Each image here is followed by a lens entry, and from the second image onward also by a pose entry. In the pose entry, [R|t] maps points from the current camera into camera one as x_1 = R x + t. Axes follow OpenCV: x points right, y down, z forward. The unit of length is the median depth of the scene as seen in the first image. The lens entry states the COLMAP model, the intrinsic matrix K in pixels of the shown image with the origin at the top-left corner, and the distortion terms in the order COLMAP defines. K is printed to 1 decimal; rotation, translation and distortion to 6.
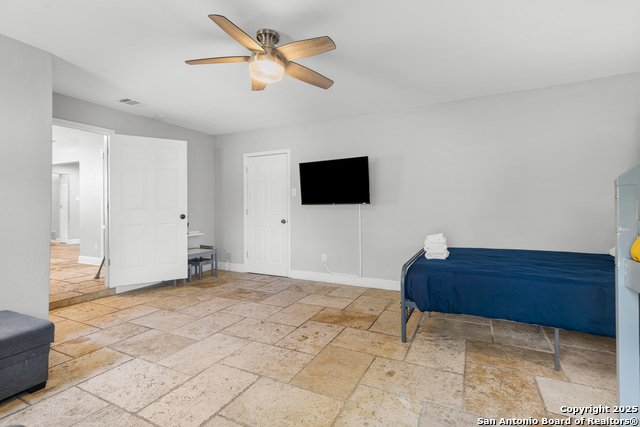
lens RADIAL K [[296.5, 0, 323.7], [0, 296.5, 202.4], [0, 0, 1]] dist [0.011639, -0.000044]
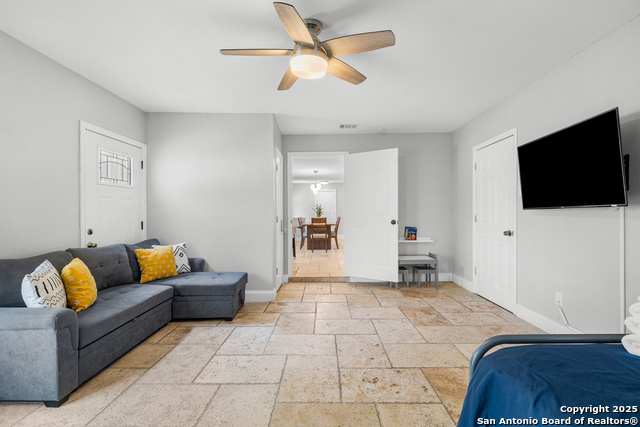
lens RADIAL K [[296.5, 0, 320.5], [0, 296.5, 216.8], [0, 0, 1]] dist [0.011639, -0.000044]
pose [[0.436536, 0.011466, -0.899614, 0.443612], [0.018194, 0.999602, 0.021568, 0.002433], [0.899503, -0.025783, 0.436153, 0.416803]]
